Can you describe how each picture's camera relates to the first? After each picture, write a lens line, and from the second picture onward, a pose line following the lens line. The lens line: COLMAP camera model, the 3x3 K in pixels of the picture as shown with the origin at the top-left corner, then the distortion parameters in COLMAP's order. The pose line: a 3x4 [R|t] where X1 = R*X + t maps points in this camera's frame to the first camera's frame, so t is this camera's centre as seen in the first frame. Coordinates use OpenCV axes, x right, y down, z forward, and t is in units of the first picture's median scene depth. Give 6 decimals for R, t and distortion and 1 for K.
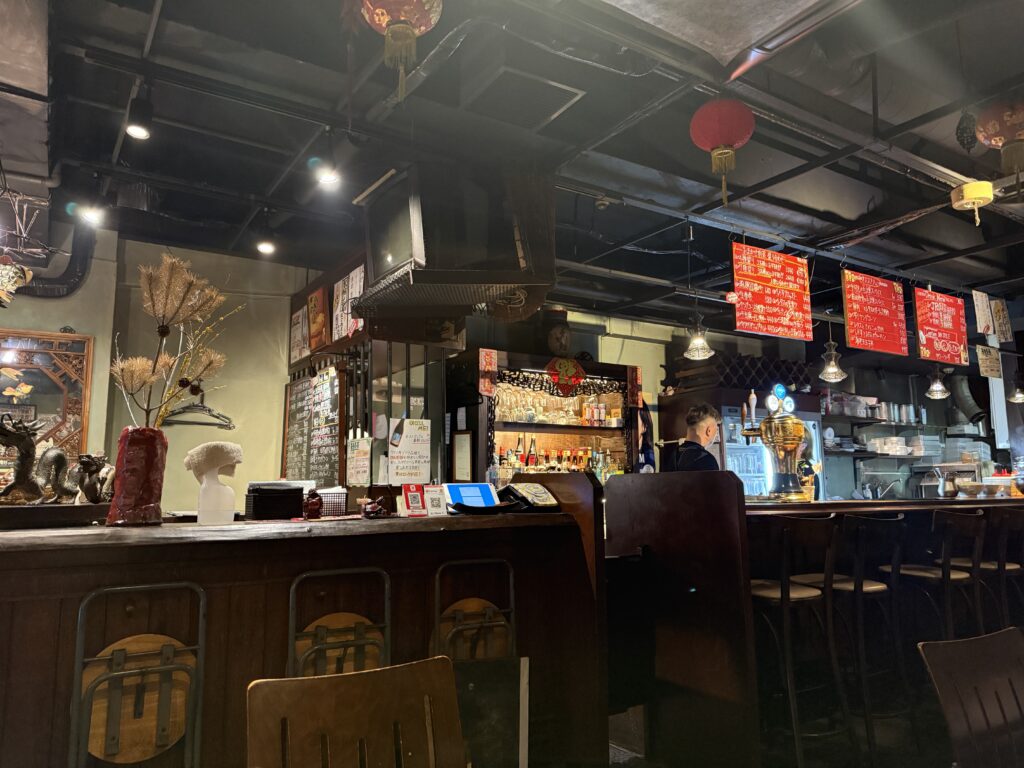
lens RADIAL K [[724.8, 0, 512.0], [0, 724.8, 384.5], [0, 0, 1]] dist [0.002336, -0.000219]
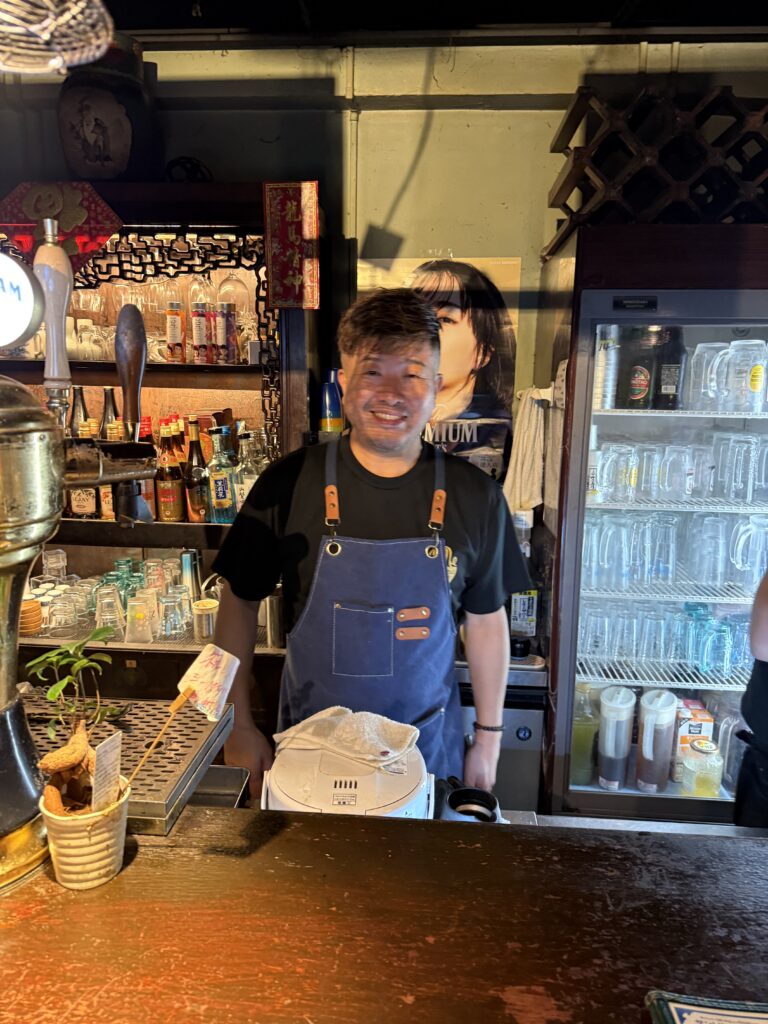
lens RADIAL K [[724.8, 0, 383.2], [0, 724.8, 510.8], [0, 0, 1]] dist [0.002336, -0.000219]
pose [[0.802147, 0.127915, -0.583265, 0.397438], [0.060821, 0.954204, 0.292910, 0.023609], [0.594022, -0.270432, 0.757631, 0.680979]]
